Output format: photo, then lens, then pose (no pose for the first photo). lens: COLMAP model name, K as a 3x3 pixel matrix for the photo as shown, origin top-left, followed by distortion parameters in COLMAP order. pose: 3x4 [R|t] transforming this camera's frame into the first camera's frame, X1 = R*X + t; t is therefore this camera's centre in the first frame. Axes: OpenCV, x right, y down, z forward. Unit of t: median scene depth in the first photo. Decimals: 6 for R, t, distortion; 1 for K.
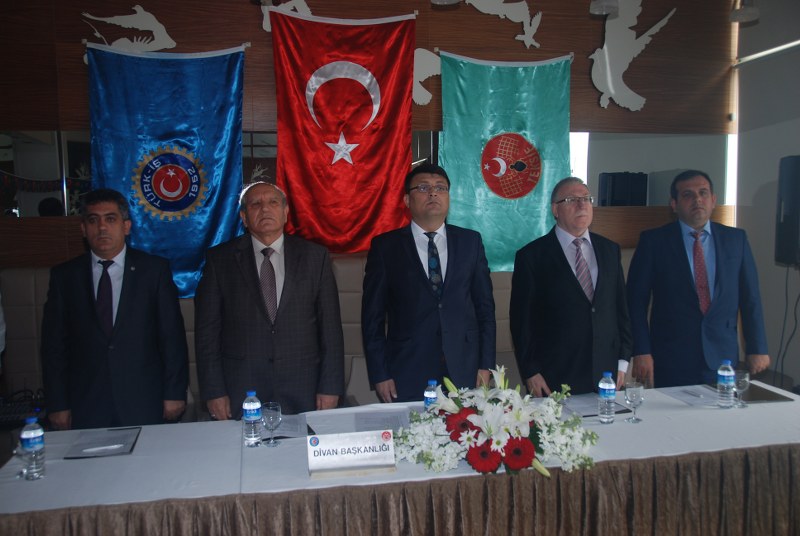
lens RADIAL K [[733.1, 0, 412.4], [0, 733.1, 265.4], [0, 0, 1]] dist [-0.128587, 0.173046]
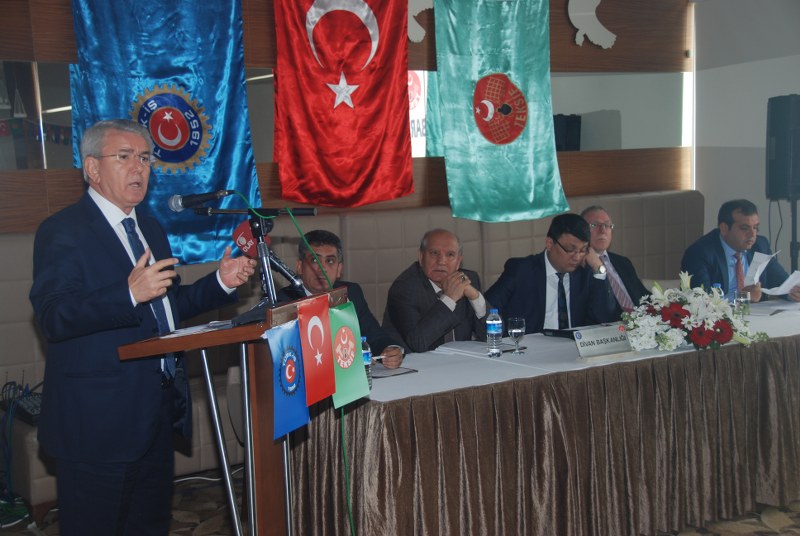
lens RADIAL K [[1223.4, 0, 433.0], [0, 1223.4, 255.5], [0, 0, 1]] dist [0.208541, 0.000000]
pose [[0.916943, -0.049349, 0.395955, -0.602641], [0.051710, 0.998651, 0.004717, 0.040909], [-0.395653, 0.016149, 0.918258, -0.426425]]
